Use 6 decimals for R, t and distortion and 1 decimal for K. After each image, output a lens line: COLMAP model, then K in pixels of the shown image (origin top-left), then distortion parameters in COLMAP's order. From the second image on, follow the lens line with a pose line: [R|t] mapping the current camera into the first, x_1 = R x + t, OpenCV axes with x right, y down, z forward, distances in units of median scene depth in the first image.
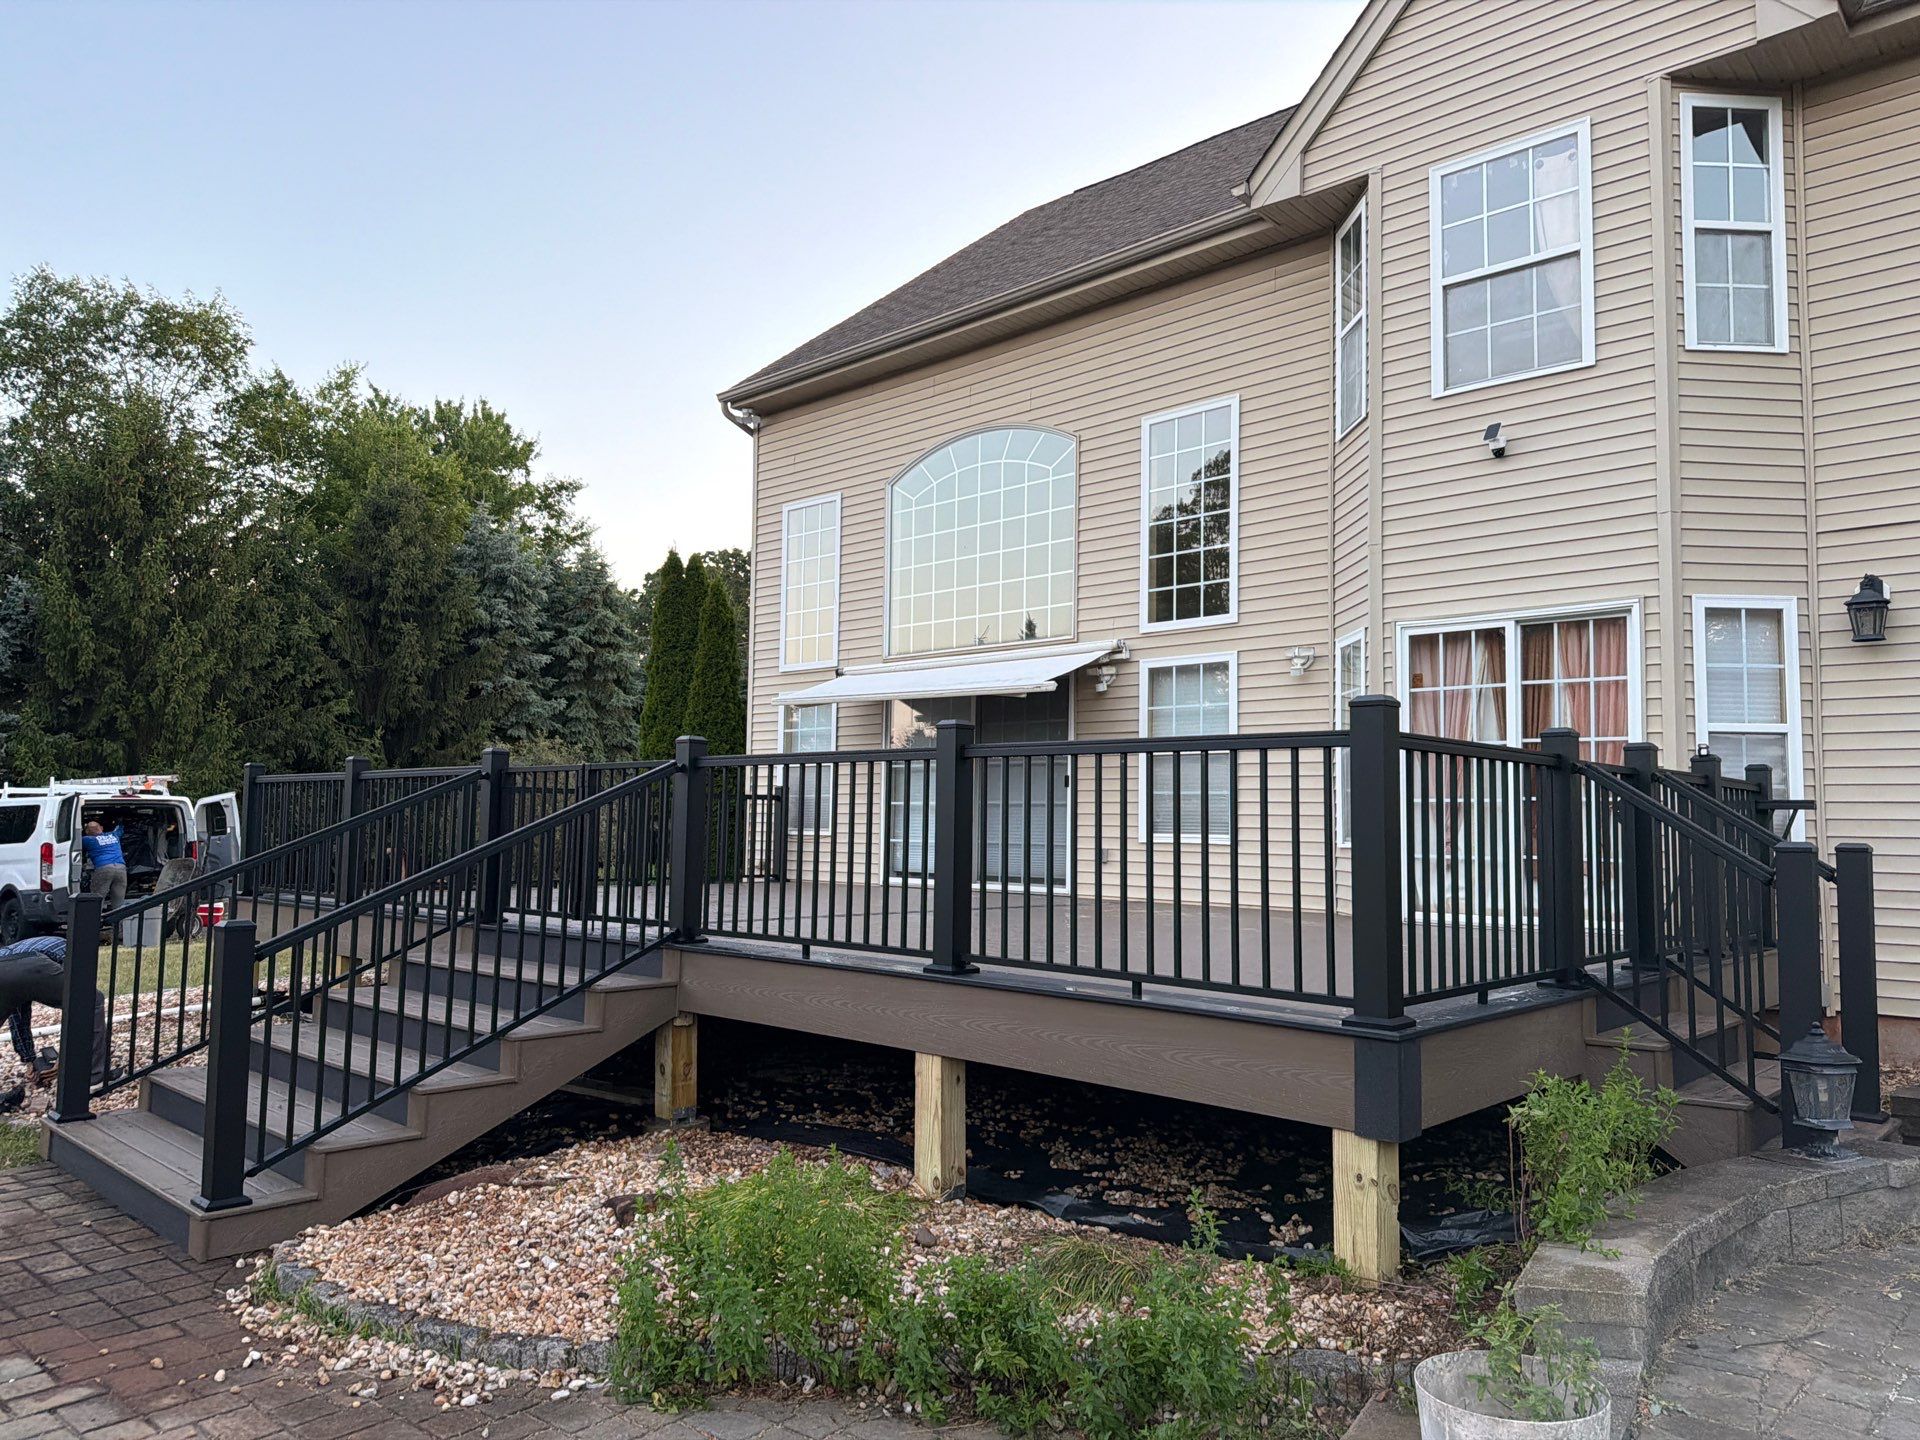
lens RADIAL K [[1340.1, 0, 951.7], [0, 1340.1, 734.5], [0, 0, 1]] dist [0.090783, -0.127301]
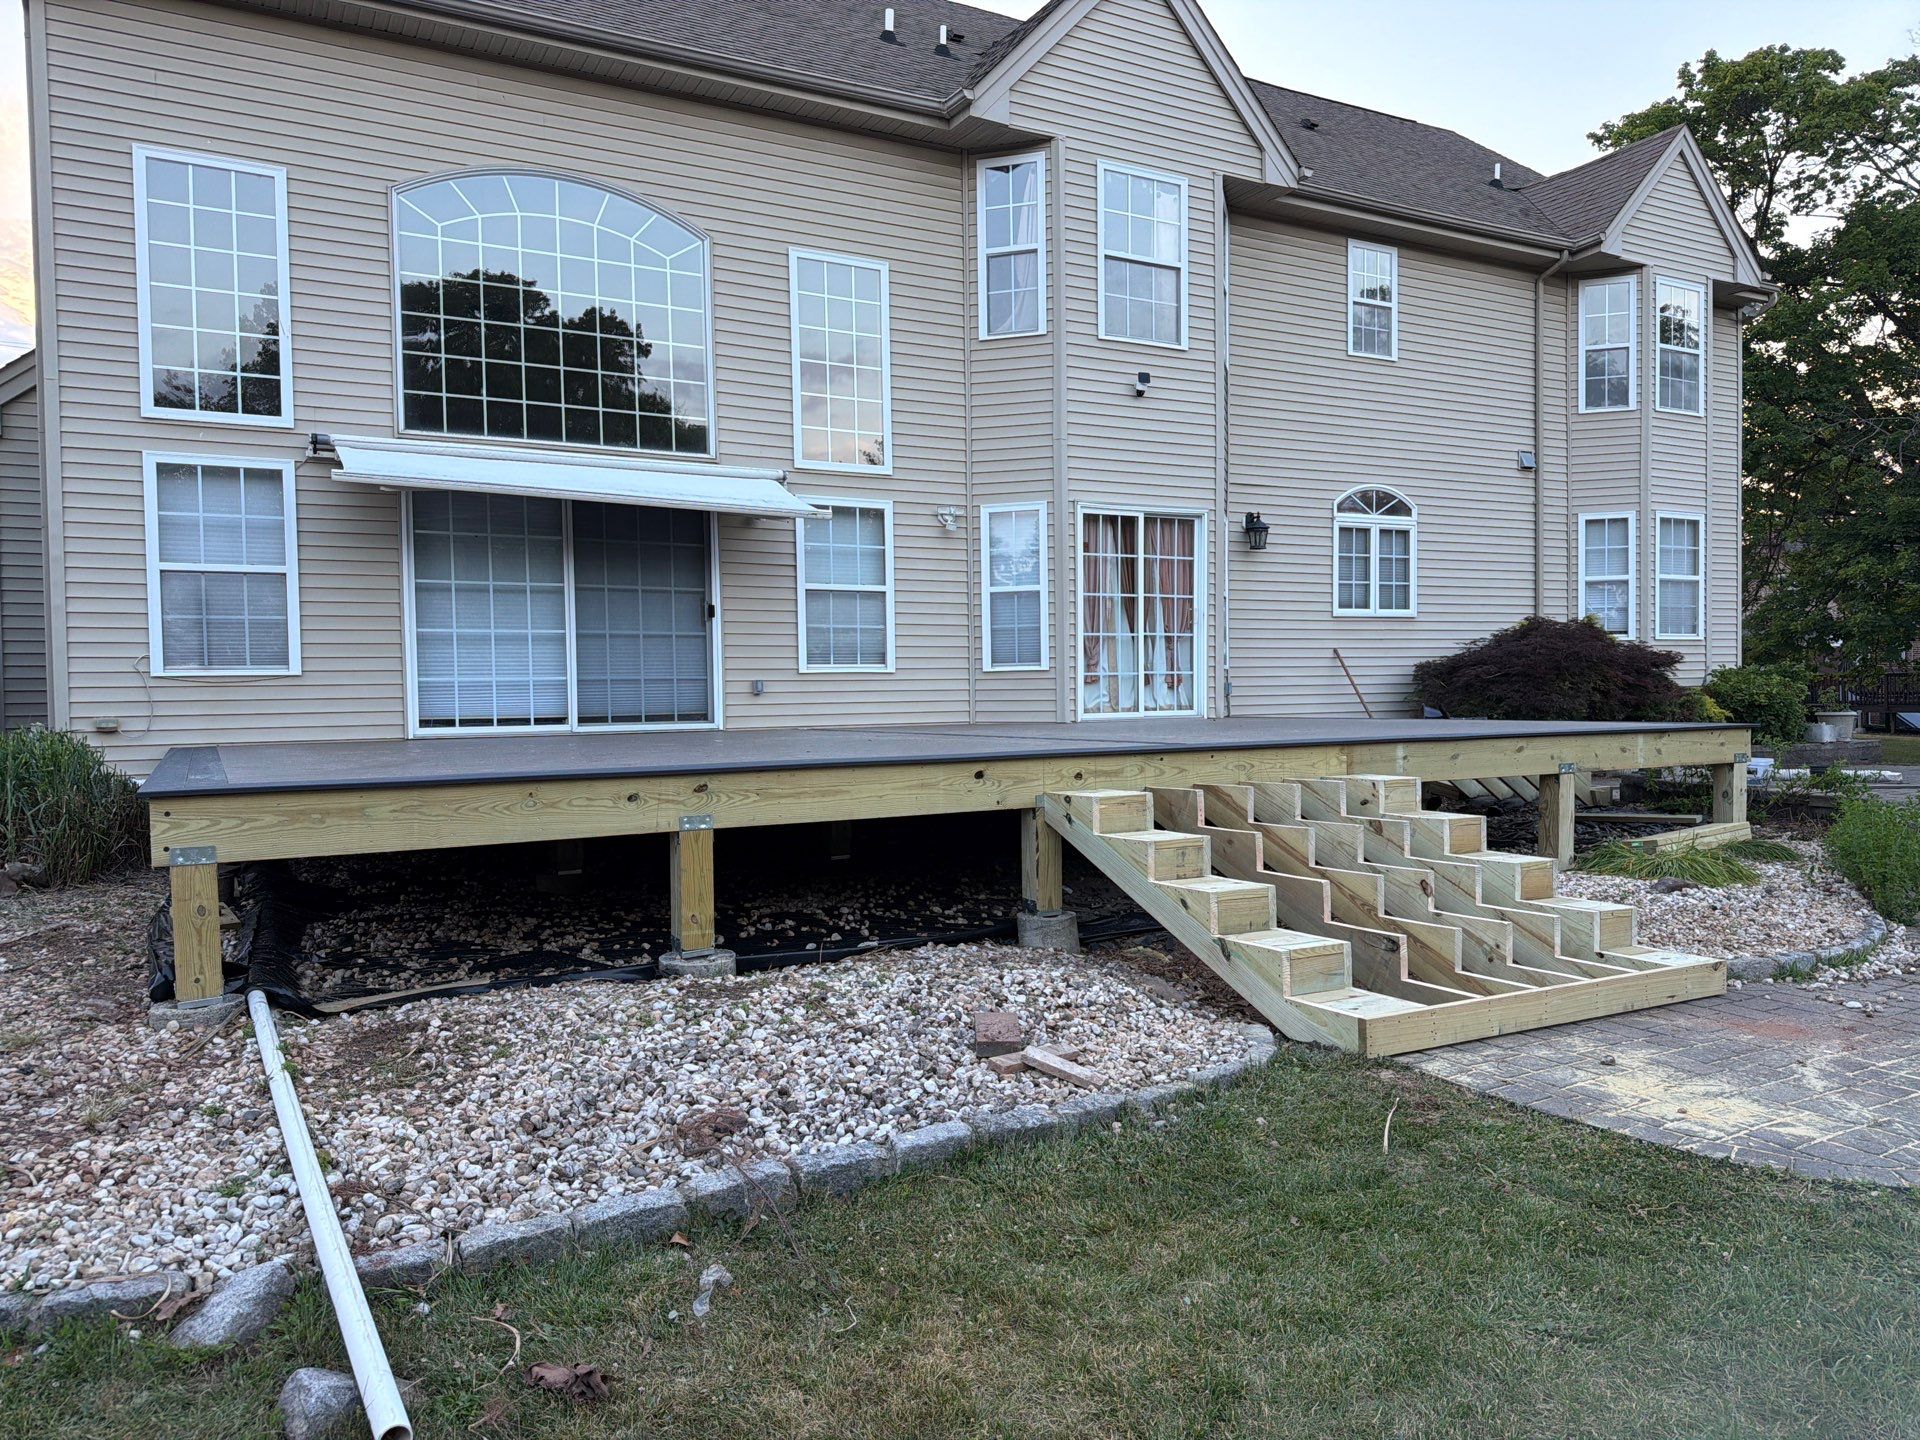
lens RADIAL K [[1340.4, 0, 963.3], [0, 1340.4, 729.5], [0, 0, 1]] dist [0.140242, -0.256306]
pose [[0.303231, -0.045465, 0.951832, -0.822966], [-0.046003, 0.996998, 0.062278, 0.054007], [-0.951806, -0.062671, 0.300230, 0.574650]]
